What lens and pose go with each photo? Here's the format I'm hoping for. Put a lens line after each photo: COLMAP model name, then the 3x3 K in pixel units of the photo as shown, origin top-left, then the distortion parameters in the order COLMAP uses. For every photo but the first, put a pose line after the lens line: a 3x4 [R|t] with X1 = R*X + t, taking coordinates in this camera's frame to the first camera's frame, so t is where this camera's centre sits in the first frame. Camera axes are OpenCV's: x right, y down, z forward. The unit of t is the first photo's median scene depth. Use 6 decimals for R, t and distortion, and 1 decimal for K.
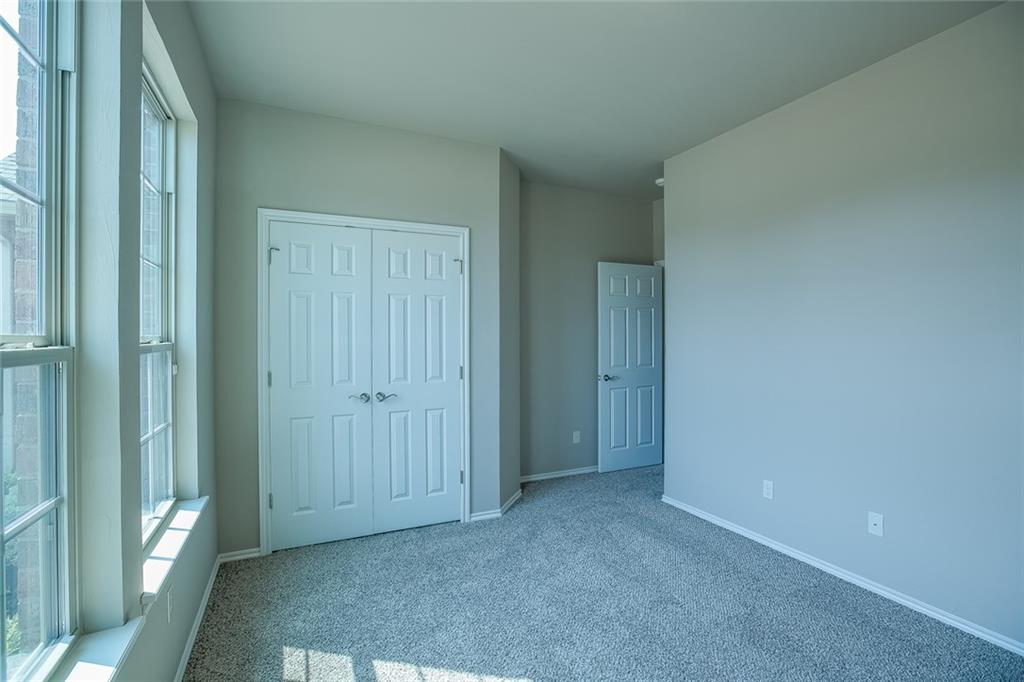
lens RADIAL K [[467.9, 0, 485.5], [0, 467.9, 339.1], [0, 0, 1]] dist [-0.026643, 0.001785]
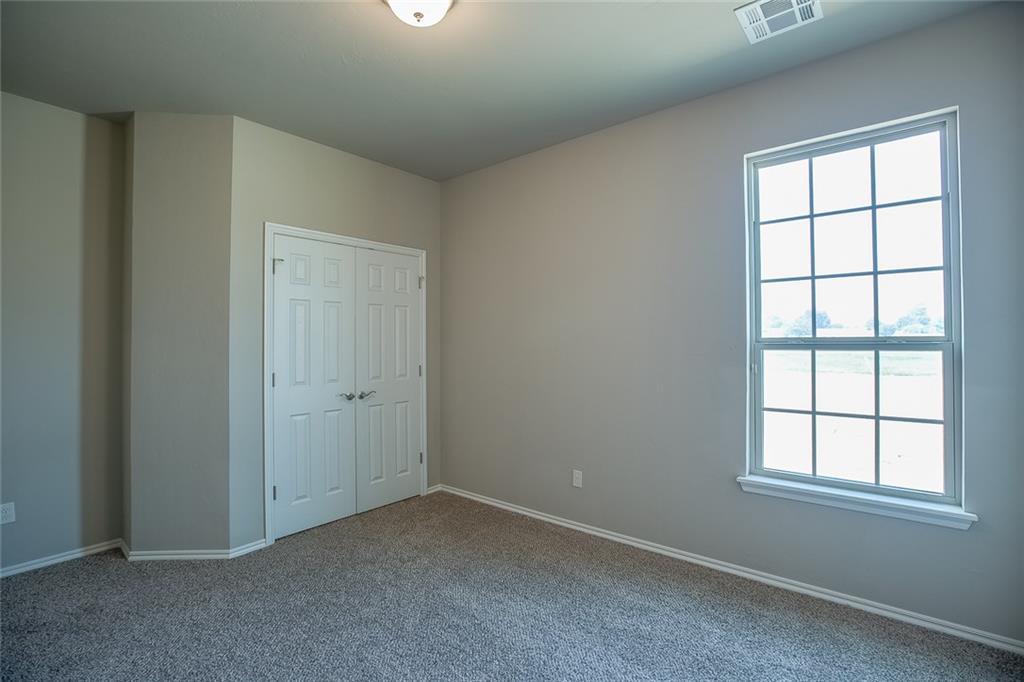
lens RADIAL K [[467.9, 0, 502.0], [0, 467.9, 339.3], [0, 0, 1]] dist [-0.026643, 0.001785]
pose [[0.897922, 0.001095, 0.440154, -0.403456], [0.002851, 0.999961, -0.008302, 0.001723], [-0.440146, 0.008710, 0.897884, -0.175008]]
